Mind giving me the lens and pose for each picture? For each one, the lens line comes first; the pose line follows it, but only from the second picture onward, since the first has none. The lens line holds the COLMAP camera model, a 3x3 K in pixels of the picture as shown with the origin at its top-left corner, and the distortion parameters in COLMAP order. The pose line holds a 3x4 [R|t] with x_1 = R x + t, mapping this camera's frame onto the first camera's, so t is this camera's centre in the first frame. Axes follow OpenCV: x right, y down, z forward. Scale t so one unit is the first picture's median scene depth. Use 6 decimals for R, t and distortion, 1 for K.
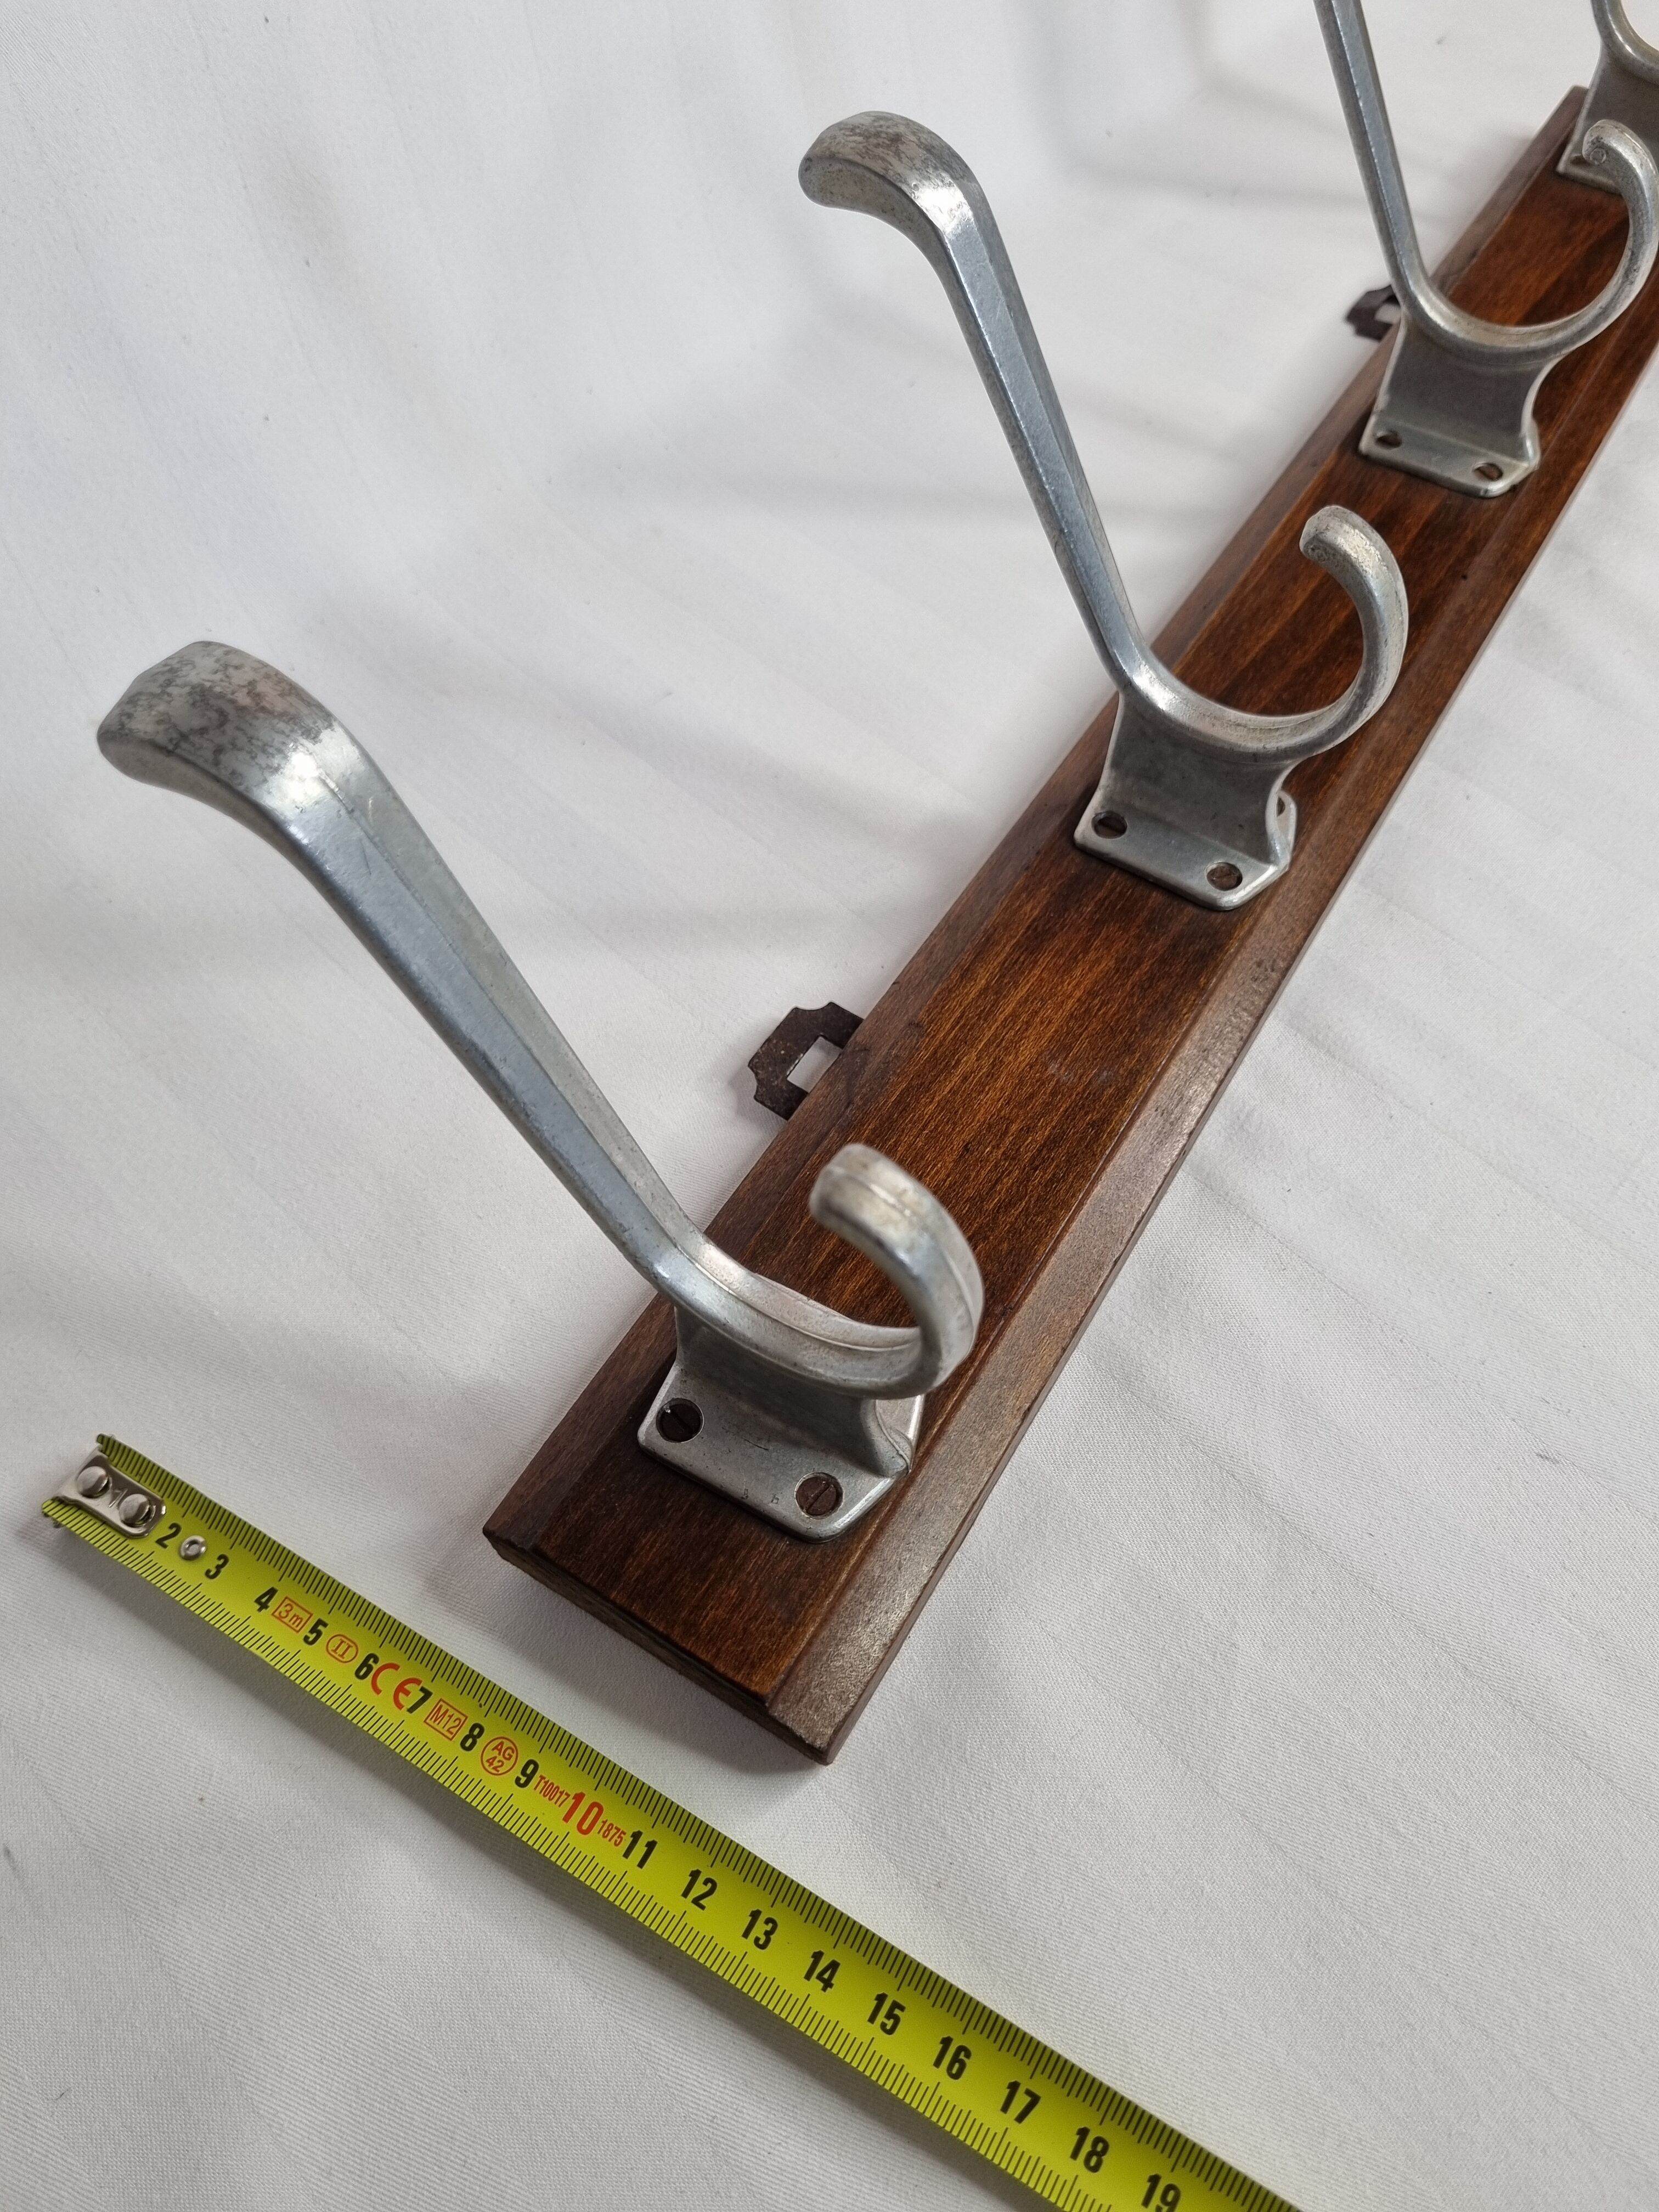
lens RADIAL K [[1735.1, 0, 800.4], [0, 1735.1, 1115.1], [0, 0, 1]] dist [0.010810, -0.007539]
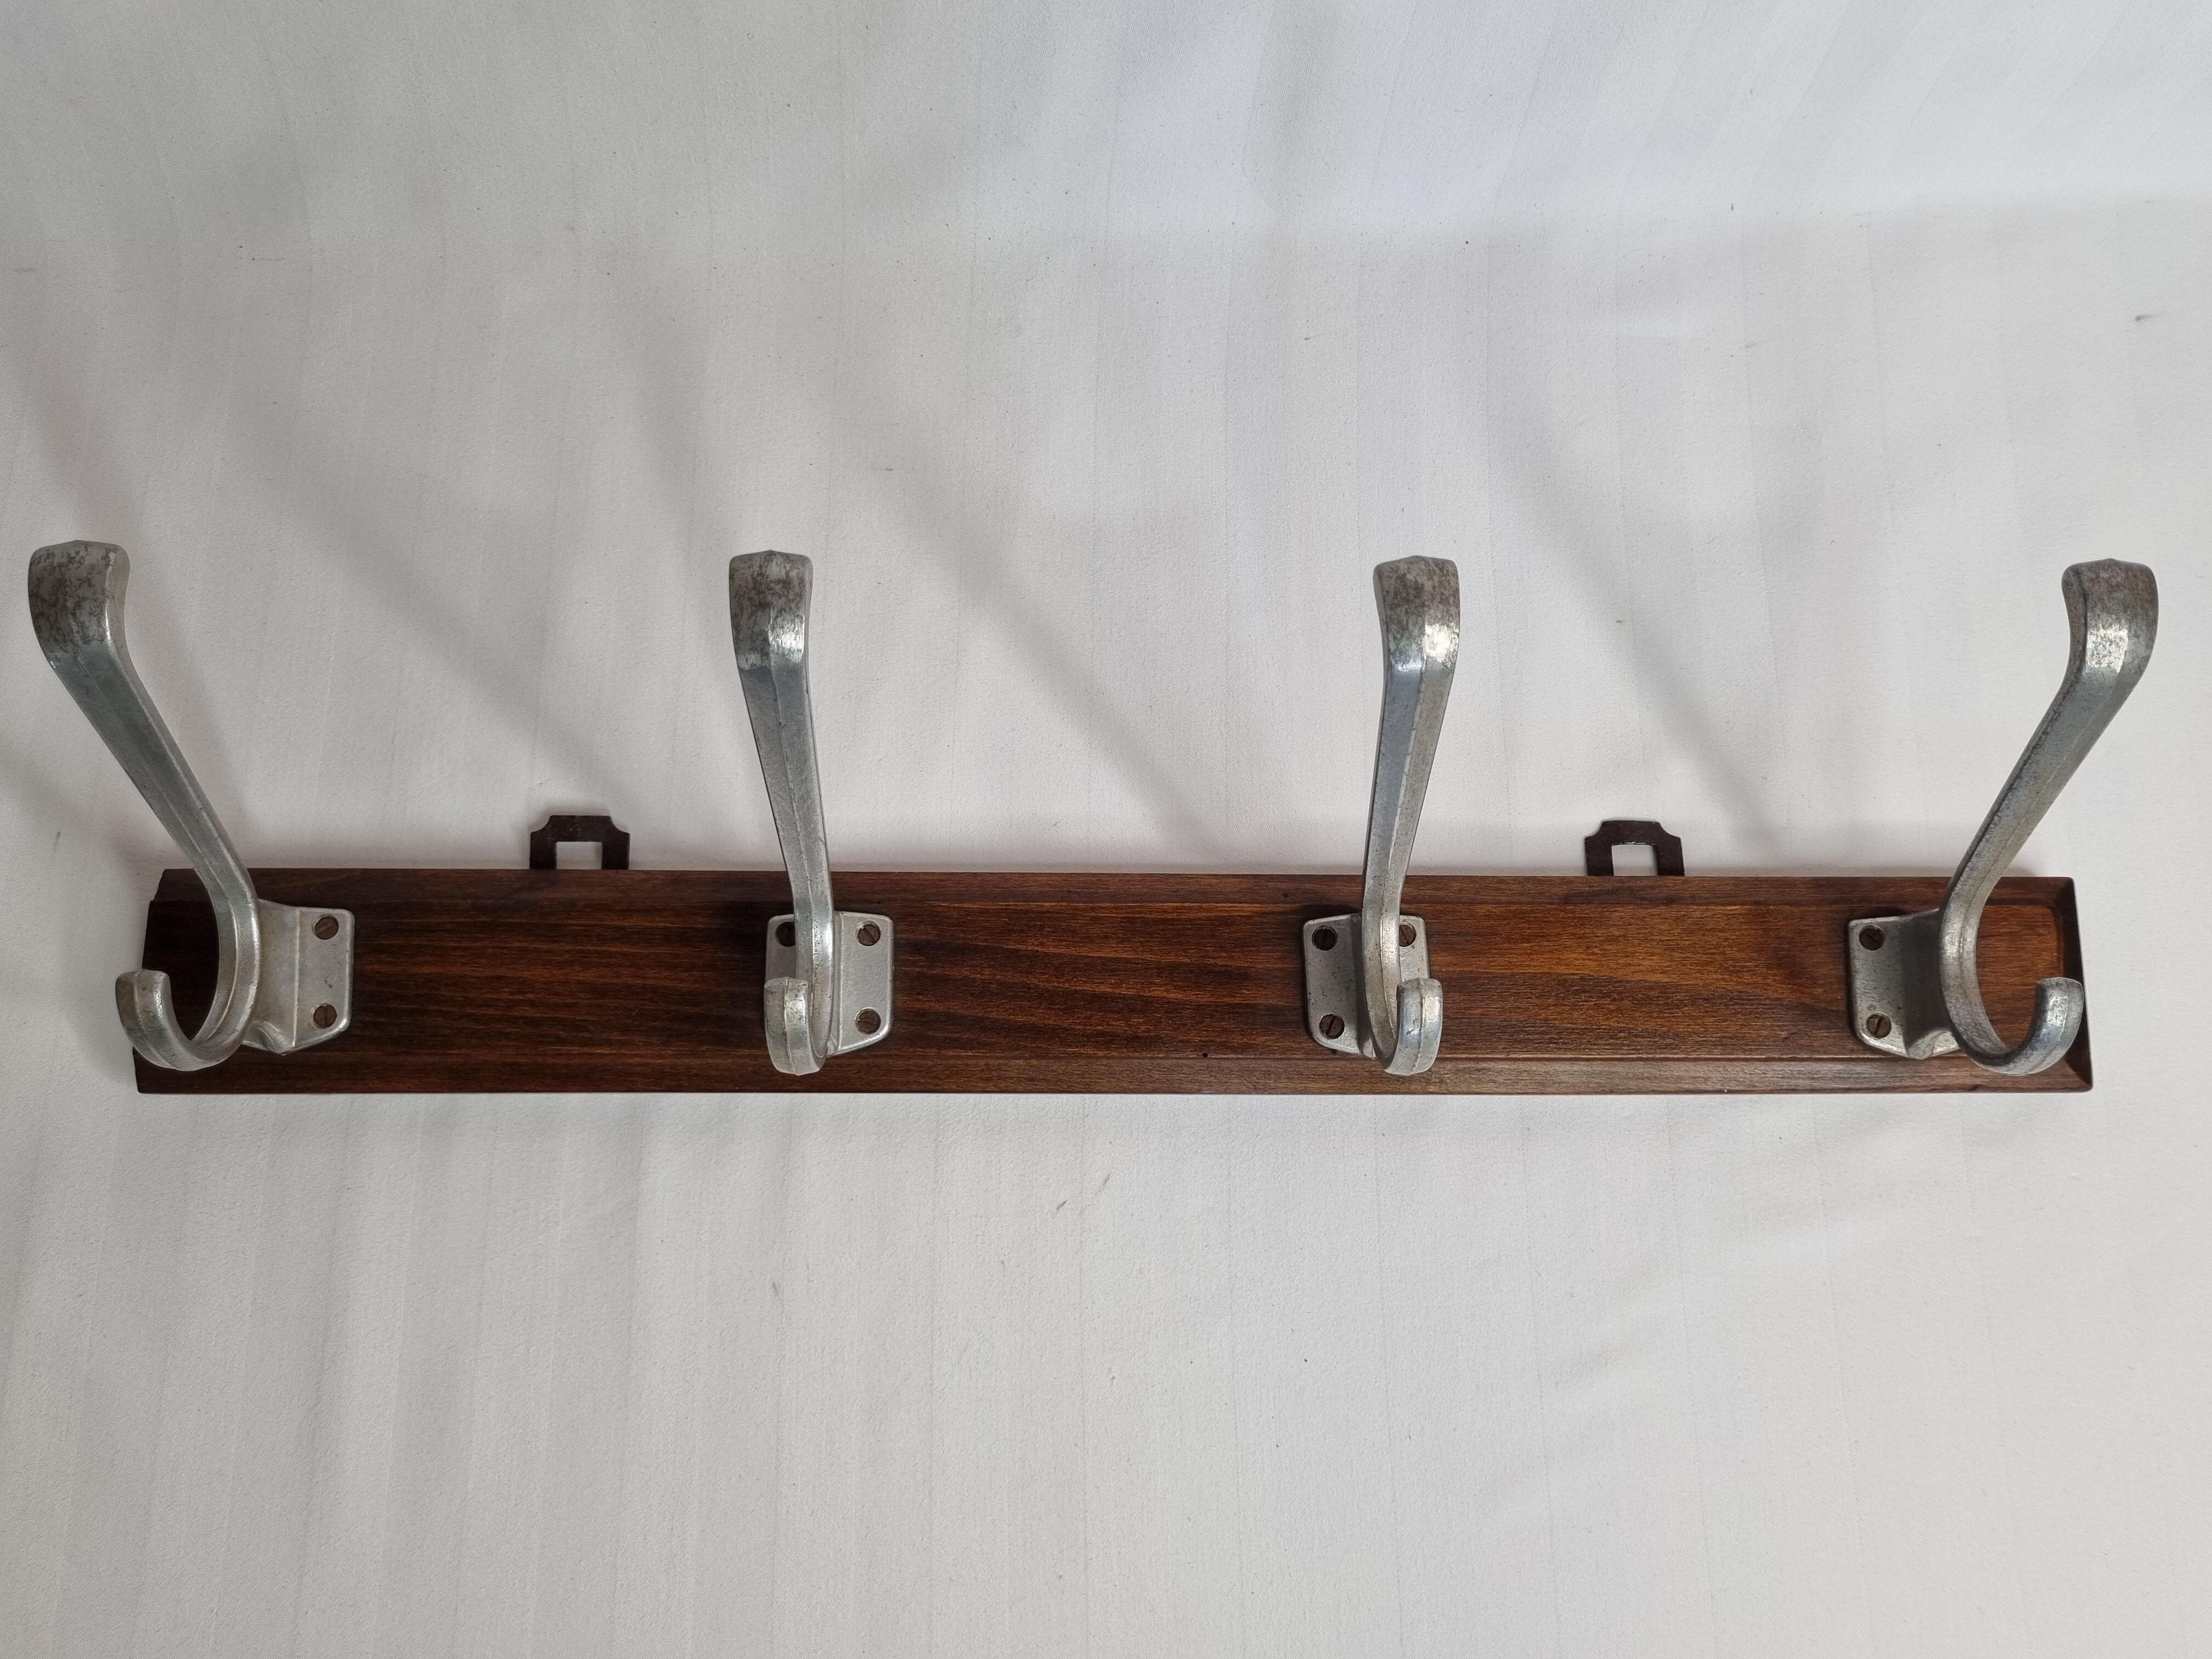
lens RADIAL K [[1735.1, 0, 1087.6], [0, 1735.1, 821.4], [0, 0, 1]] dist [0.010810, -0.007539]
pose [[0.524340, 0.837907, -0.151590, 0.478190], [-0.706868, 0.527580, 0.471165, -1.138244], [0.474768, -0.139897, 0.868921, -0.107983]]
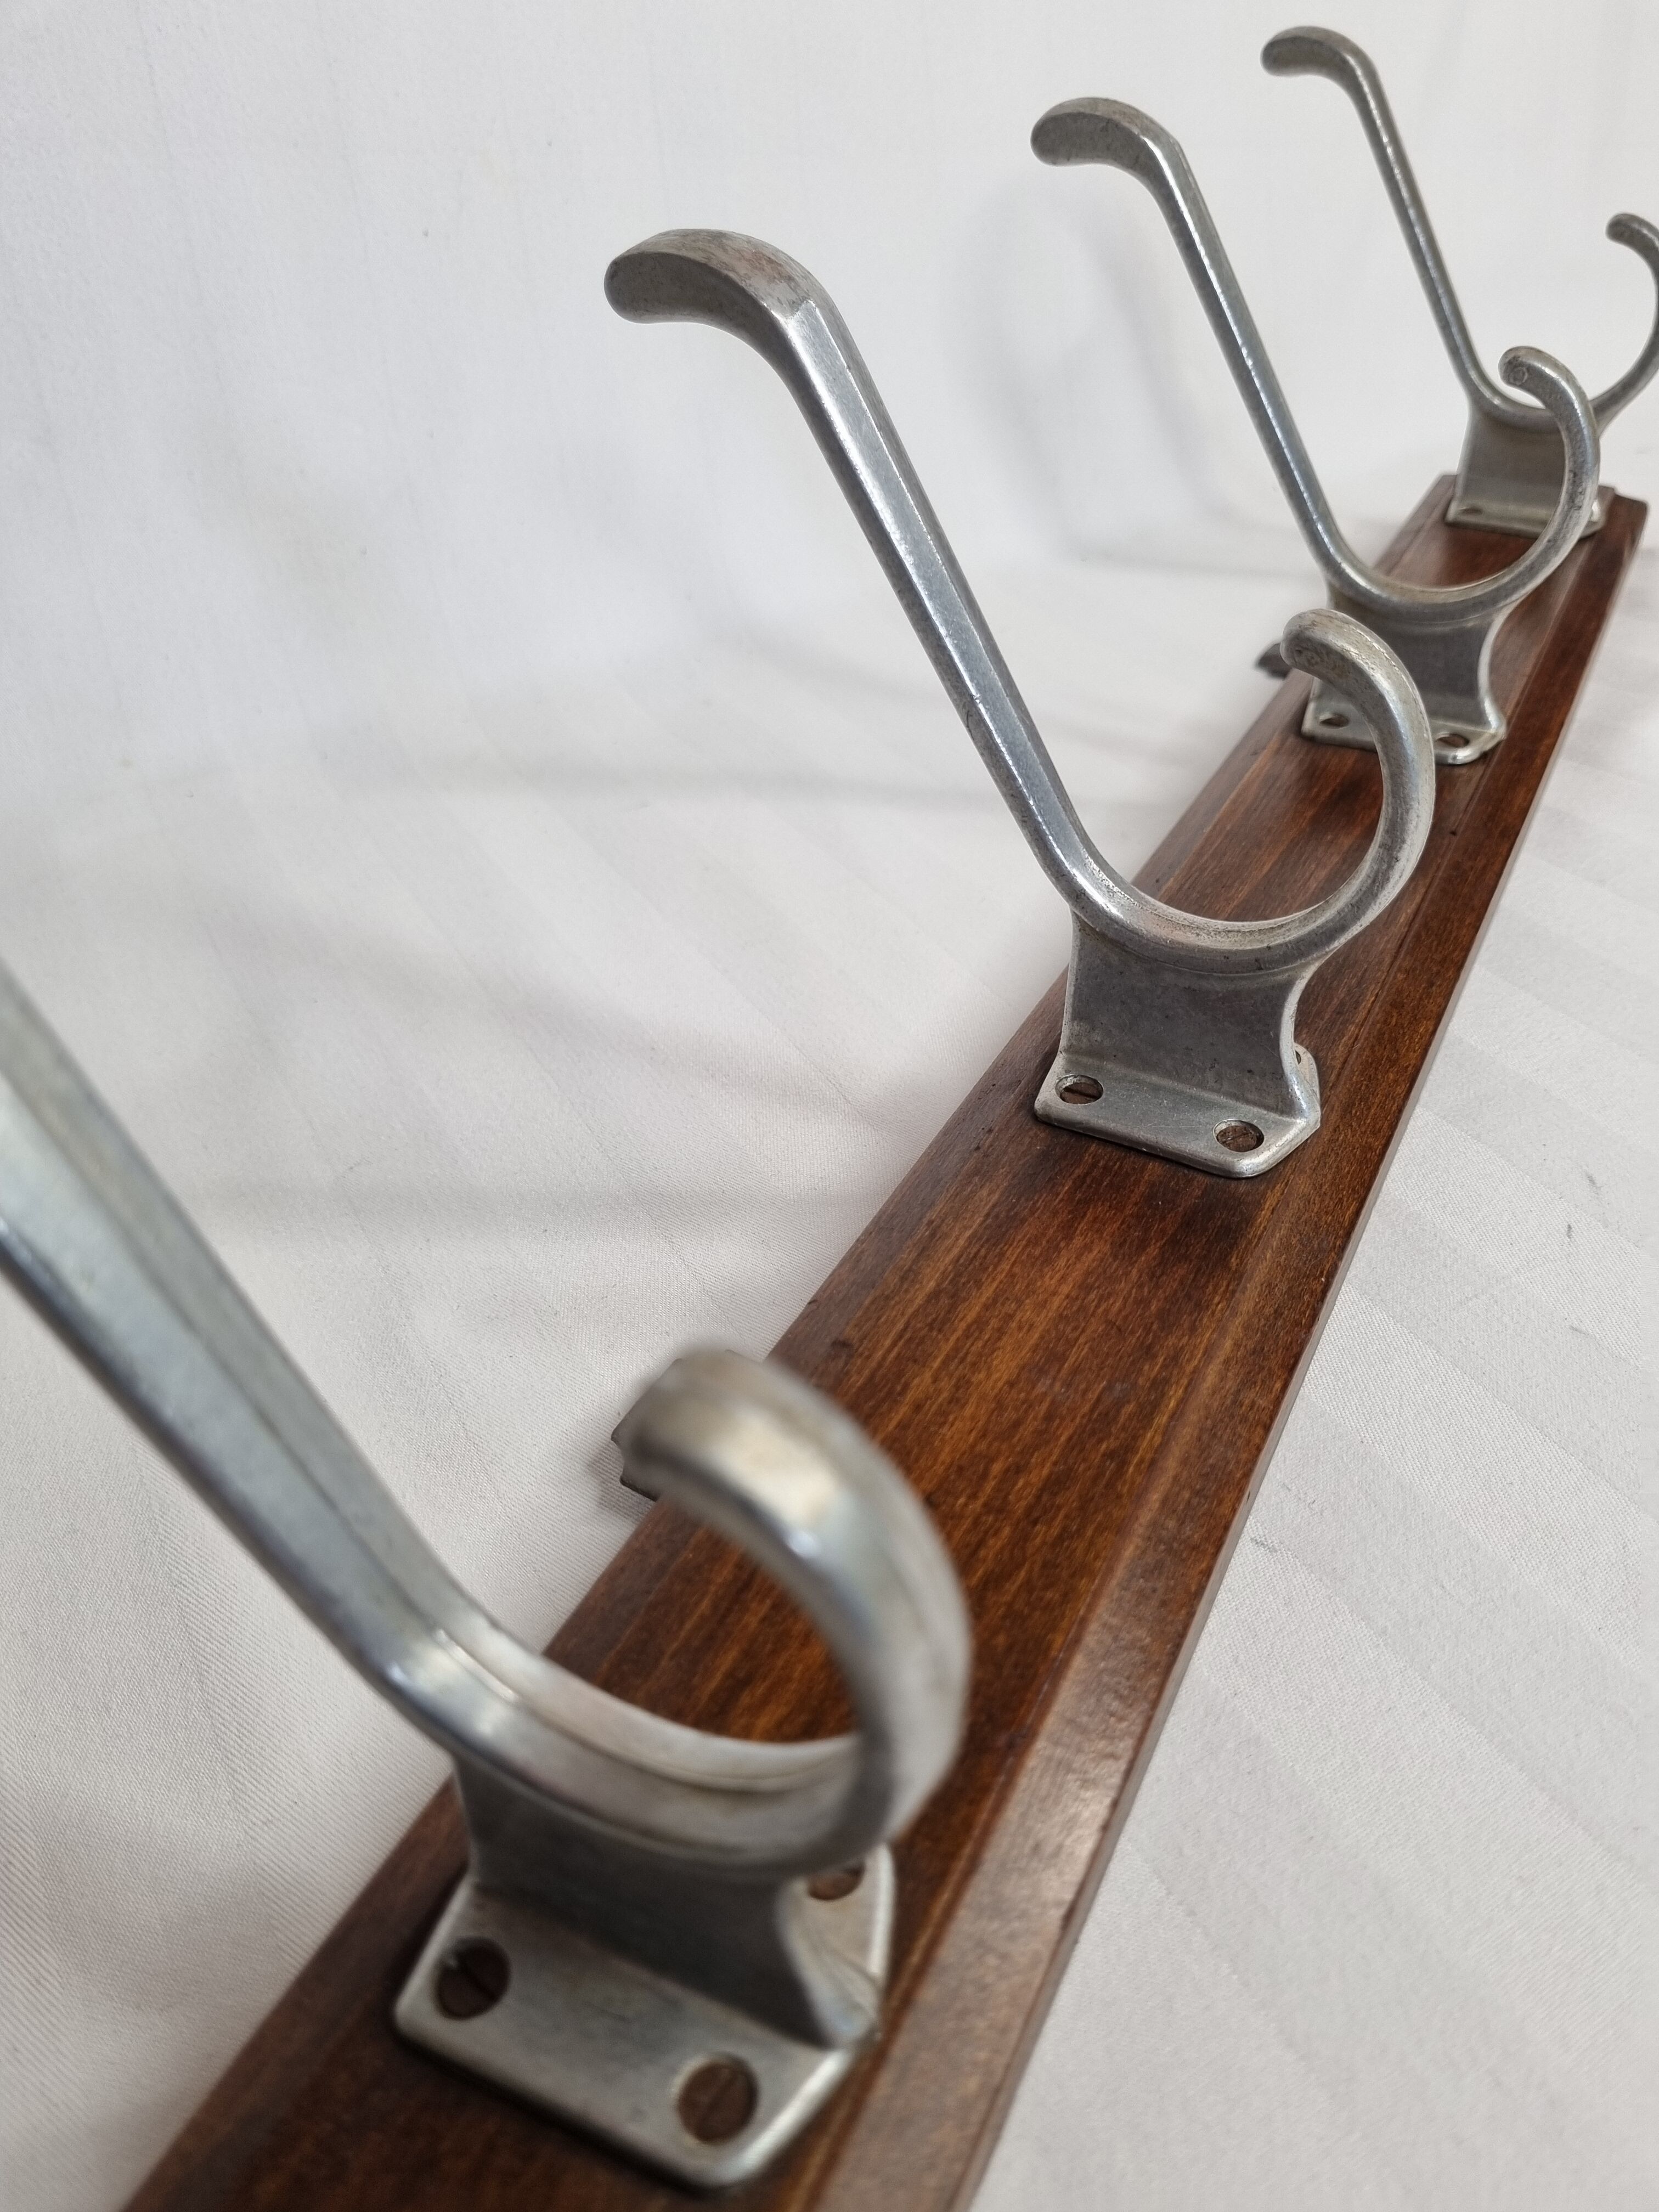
lens RADIAL K [[1735.1, 0, 838.4], [0, 1735.1, 1124.0], [0, 0, 1]] dist [0.010810, -0.007539]
pose [[0.996294, -0.067377, 0.053459, 0.033682], [0.080908, 0.945050, -0.316756, 0.086112], [-0.029179, 0.319908, 0.946999, 0.309271]]
